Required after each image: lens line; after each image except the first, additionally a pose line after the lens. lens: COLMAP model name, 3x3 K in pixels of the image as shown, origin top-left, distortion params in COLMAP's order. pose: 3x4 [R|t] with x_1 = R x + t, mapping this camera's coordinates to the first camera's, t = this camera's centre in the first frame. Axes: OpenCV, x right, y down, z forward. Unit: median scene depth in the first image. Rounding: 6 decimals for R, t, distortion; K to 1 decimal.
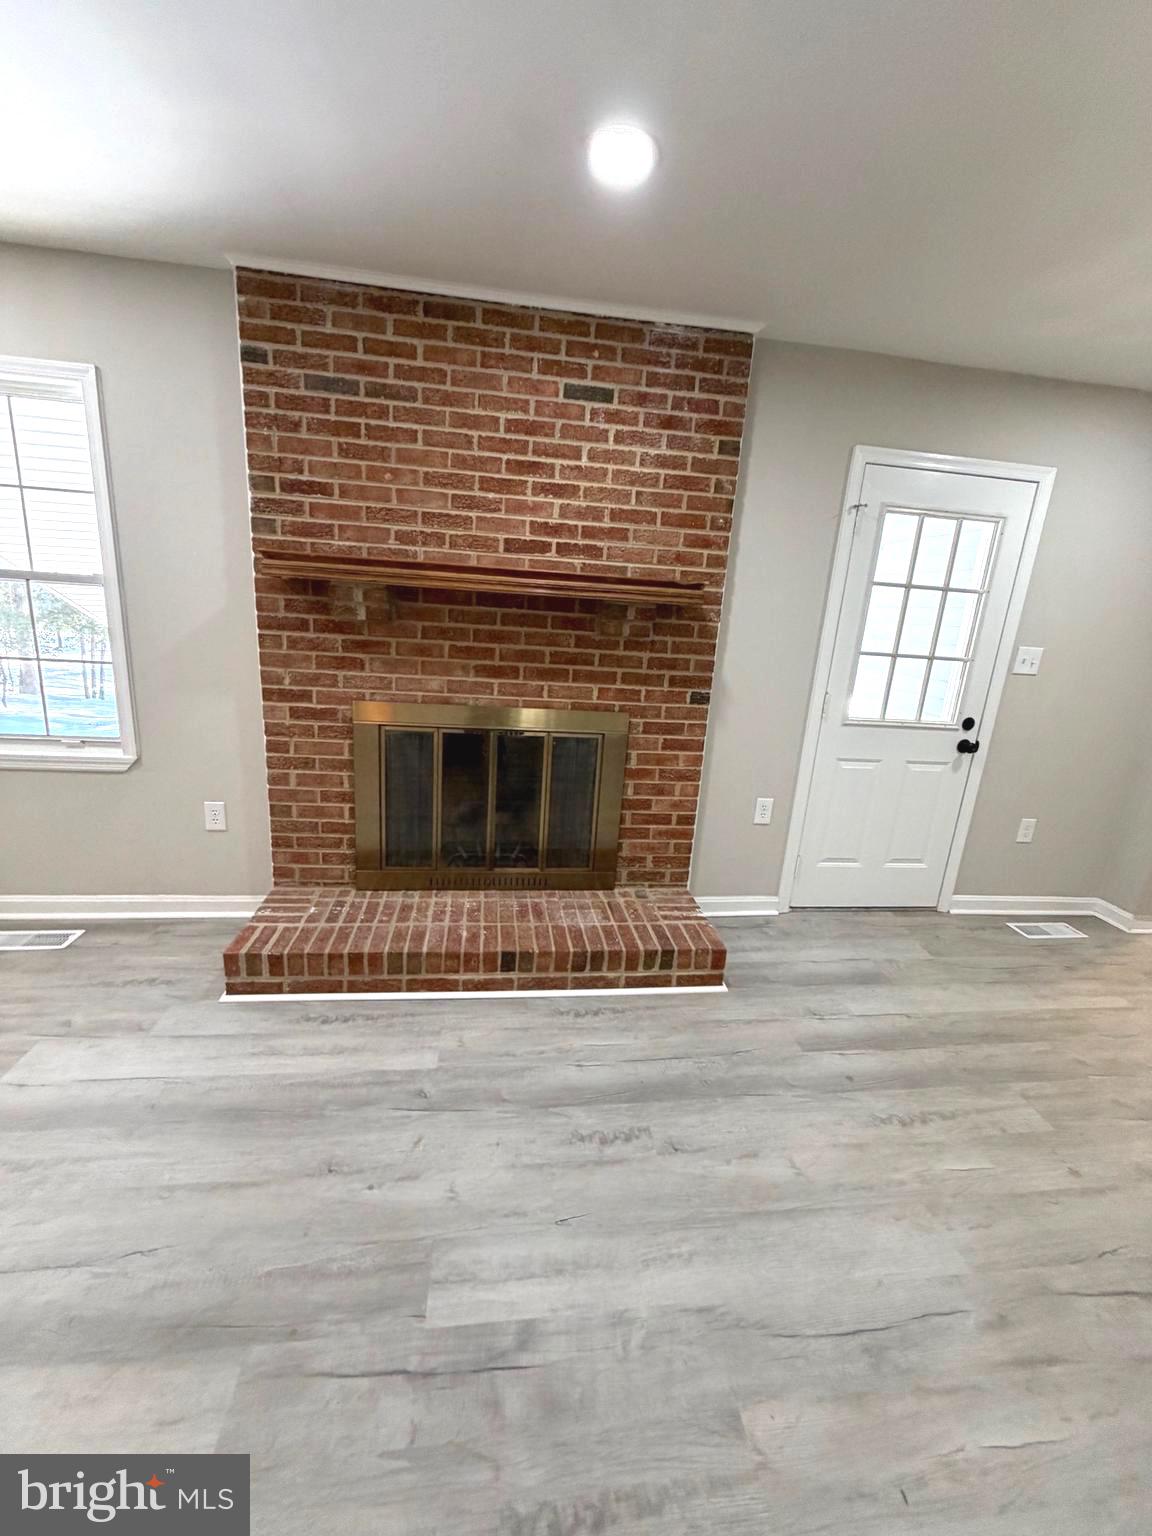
lens RADIAL K [[610.5, 0, 574.7], [0, 610.5, 761.1], [0, 0, 1]] dist [0.000341, -0.000539]
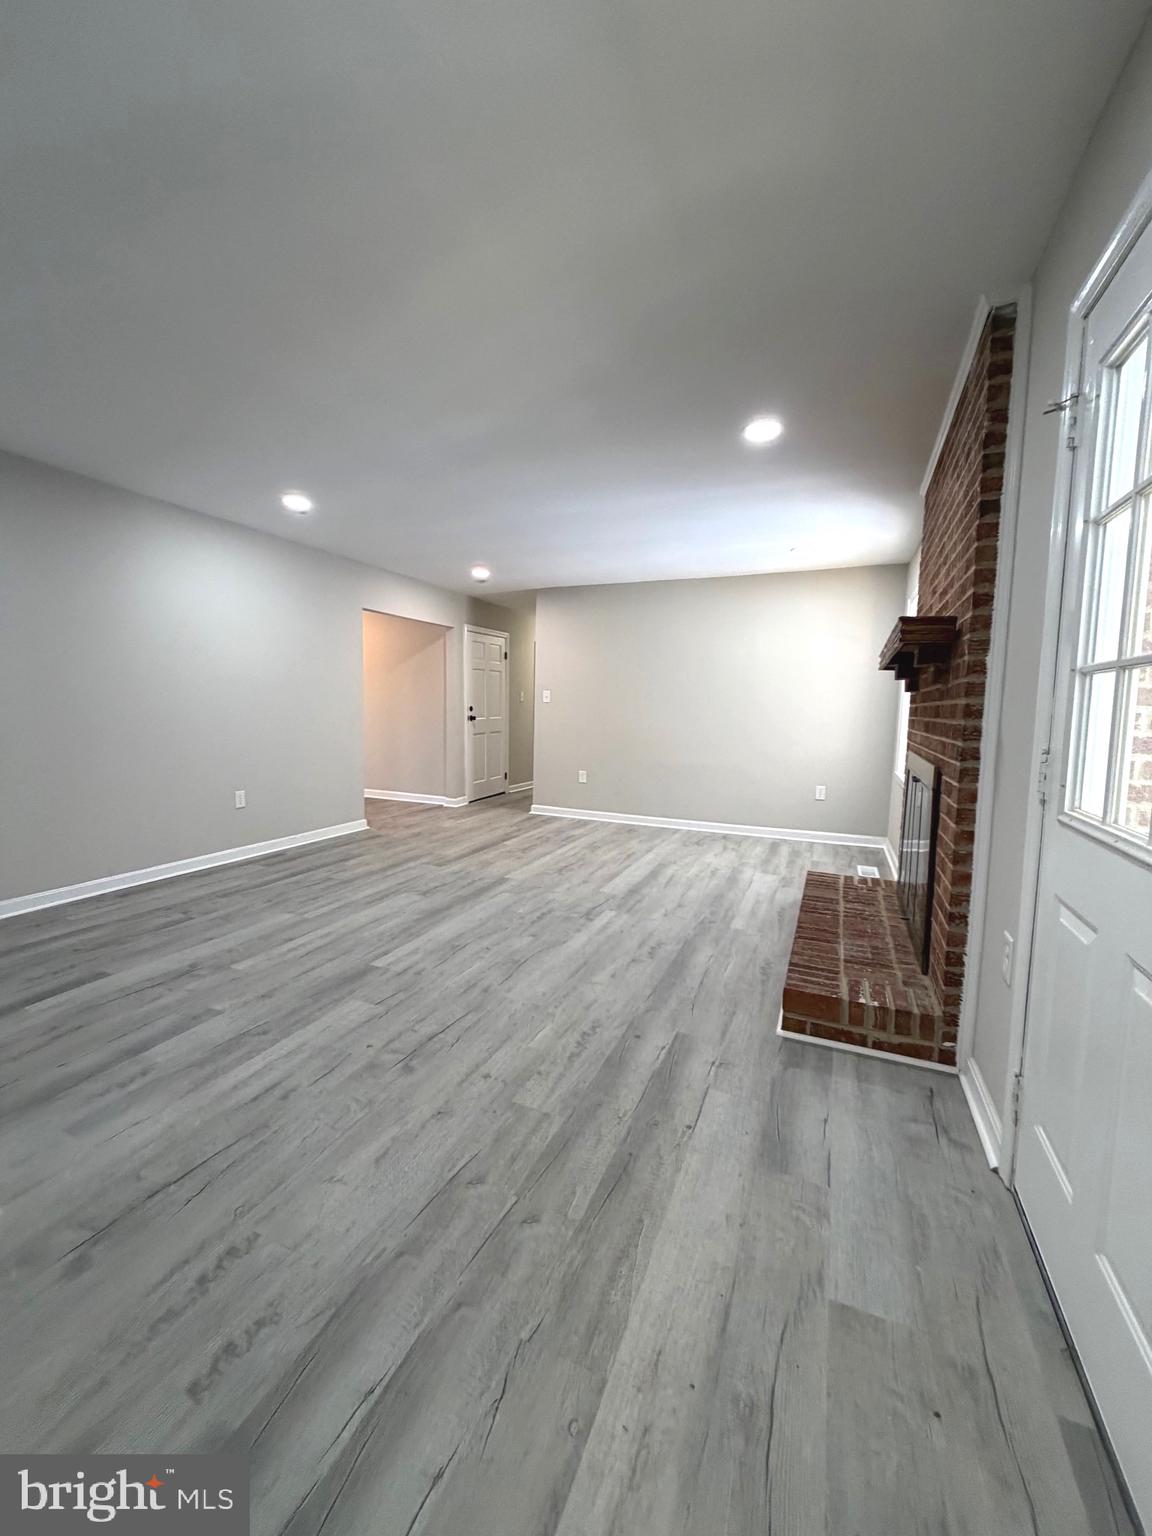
lens RADIAL K [[610.5, 0, 574.7], [0, 610.5, 761.1], [0, 0, 1]] dist [0.000341, -0.000539]
pose [[-0.510356, -0.001594, -0.859962, 1.561774], [-0.261140, 0.953065, 0.153211, -0.118043], [0.819355, 0.302762, -0.486819, 1.366243]]
